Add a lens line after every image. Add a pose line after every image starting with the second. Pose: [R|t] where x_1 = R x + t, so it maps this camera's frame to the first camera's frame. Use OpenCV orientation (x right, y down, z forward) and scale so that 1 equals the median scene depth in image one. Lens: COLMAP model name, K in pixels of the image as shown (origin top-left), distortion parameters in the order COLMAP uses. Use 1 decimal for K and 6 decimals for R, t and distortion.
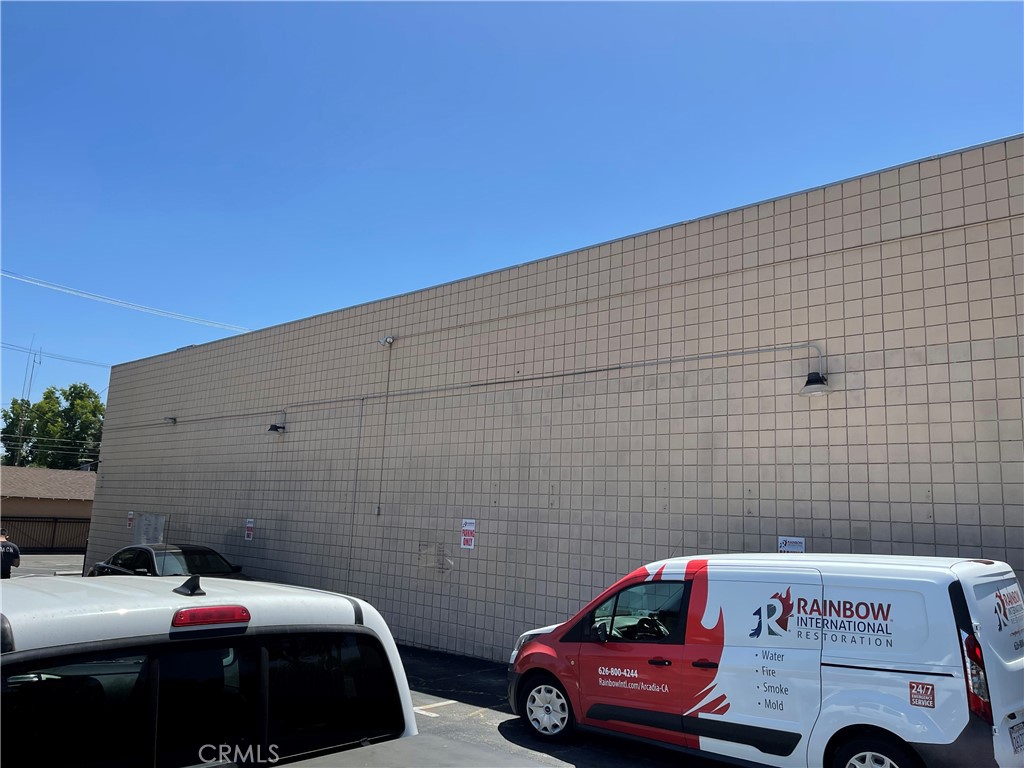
lens RADIAL K [[771.7, 0, 522.0], [0, 771.7, 390.4], [0, 0, 1]] dist [0.076470, -0.098682]
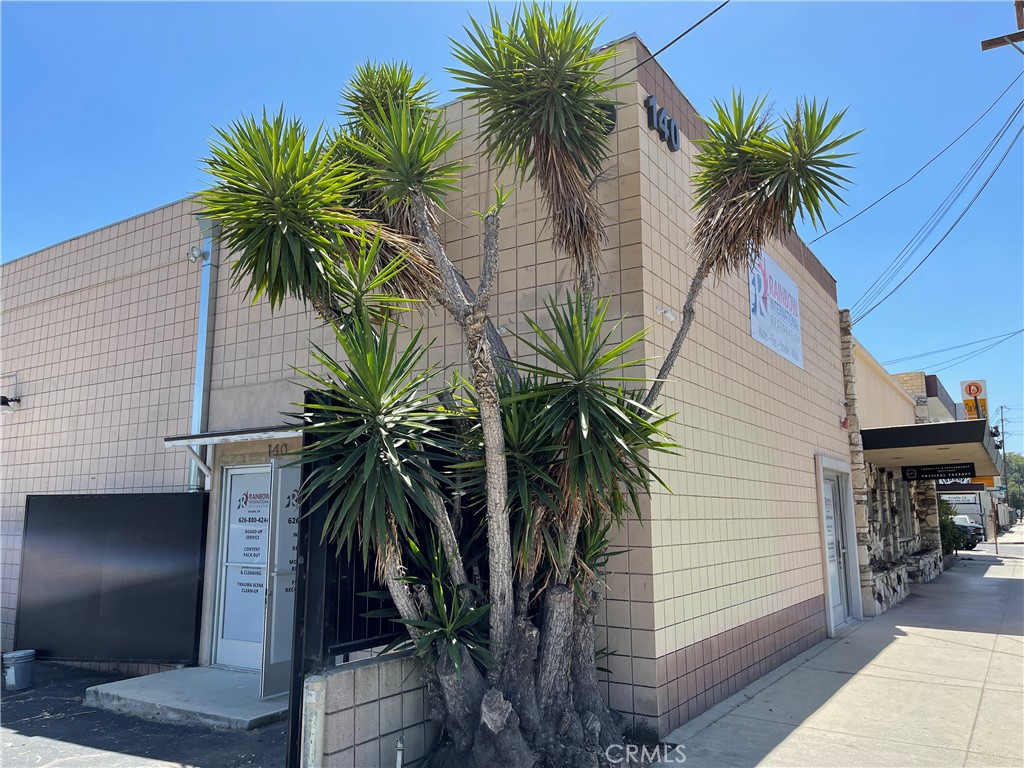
lens RADIAL K [[771.7, 0, 516.5], [0, 771.7, 385.2], [0, 0, 1]] dist [0.076470, -0.098682]
pose [[0.986232, -0.019121, 0.164260, 1.034856], [0.019416, 0.999811, -0.000190, -0.024690], [-0.164226, 0.003377, 0.986417, -0.460930]]
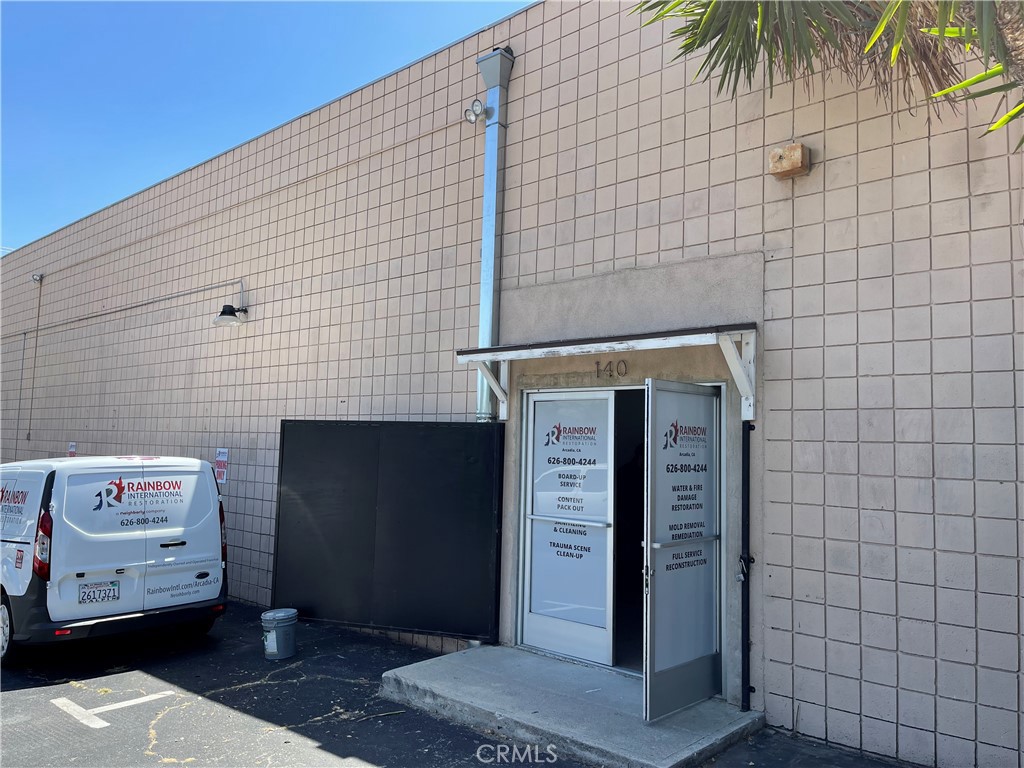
lens RADIAL K [[771.7, 0, 511.2], [0, 771.7, 384.8], [0, 0, 1]] dist [0.076470, -0.098682]
pose [[0.999924, -0.012172, -0.001933, 0.804736], [0.012286, 0.996837, 0.078522, 0.009097], [0.000971, -0.078540, 0.996911, -0.151526]]
